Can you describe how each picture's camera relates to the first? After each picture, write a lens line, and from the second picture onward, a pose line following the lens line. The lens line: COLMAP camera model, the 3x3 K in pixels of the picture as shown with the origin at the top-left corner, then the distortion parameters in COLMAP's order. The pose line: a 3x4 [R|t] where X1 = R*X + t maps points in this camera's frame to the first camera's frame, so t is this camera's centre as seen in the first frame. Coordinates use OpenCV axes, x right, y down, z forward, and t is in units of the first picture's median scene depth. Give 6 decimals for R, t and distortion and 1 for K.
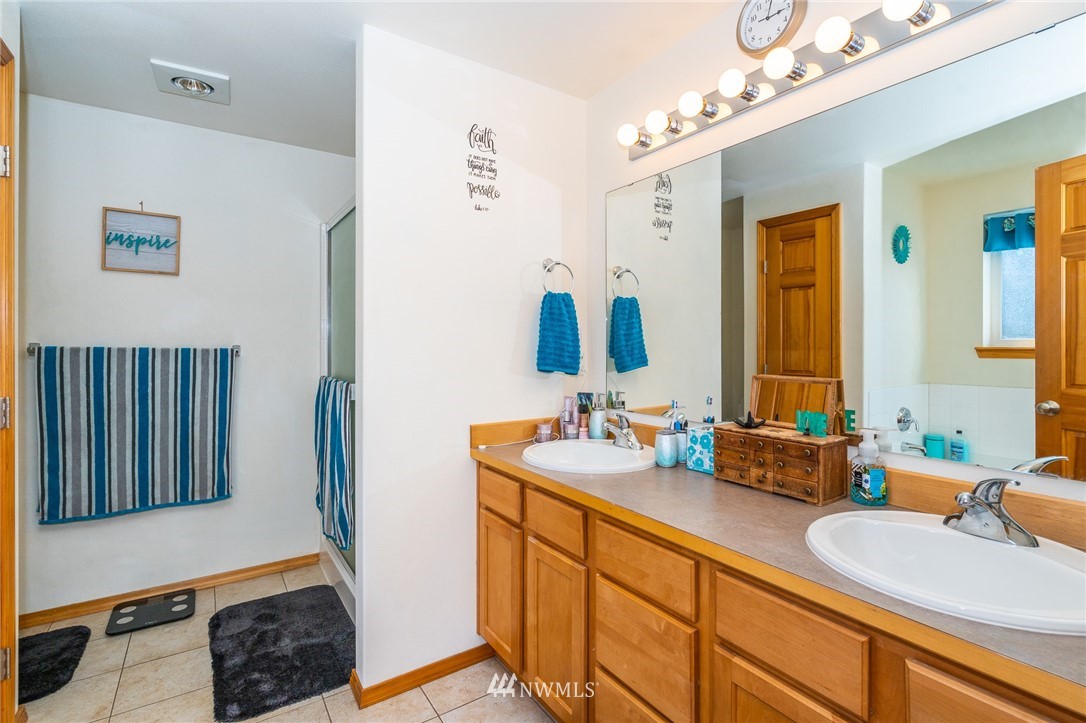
lens RADIAL K [[504.6, 0, 549.9], [0, 504.6, 330.3], [0, 0, 1]] dist [-0.000428, 0.000051]
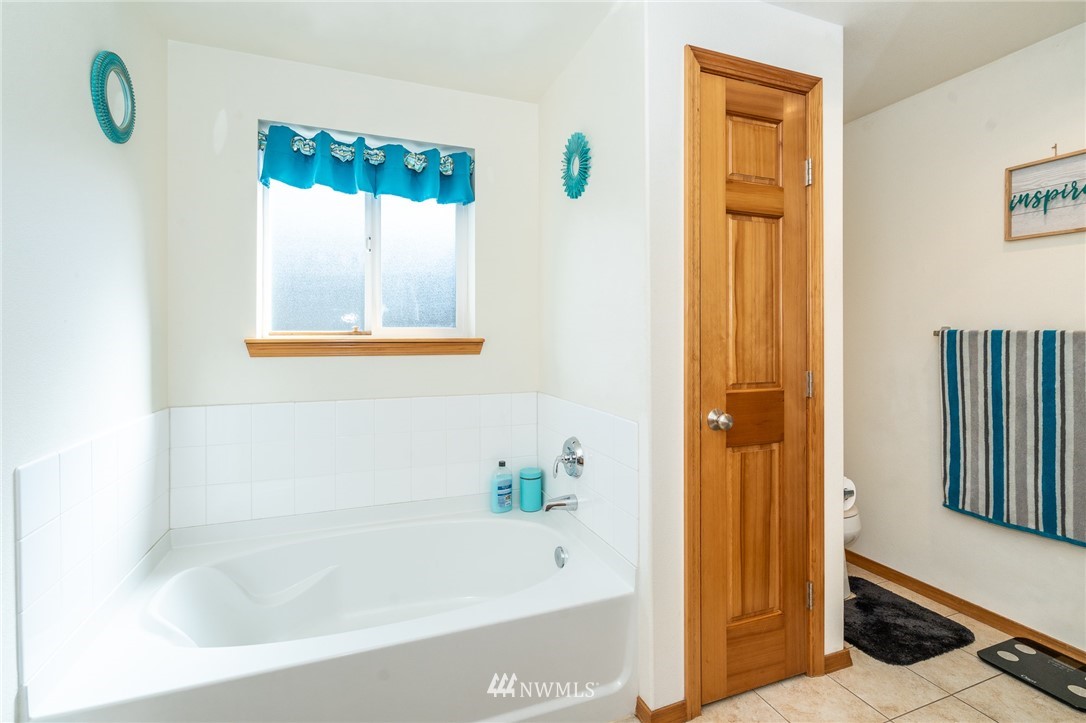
lens RADIAL K [[504.6, 0, 549.9], [0, 504.6, 330.3], [0, 0, 1]] dist [-0.000428, 0.000051]
pose [[-0.228994, -0.007999, -0.973395, 0.143881], [0.034968, 0.999253, -0.016438, 0.020837], [0.972800, -0.037802, -0.228543, 0.449680]]
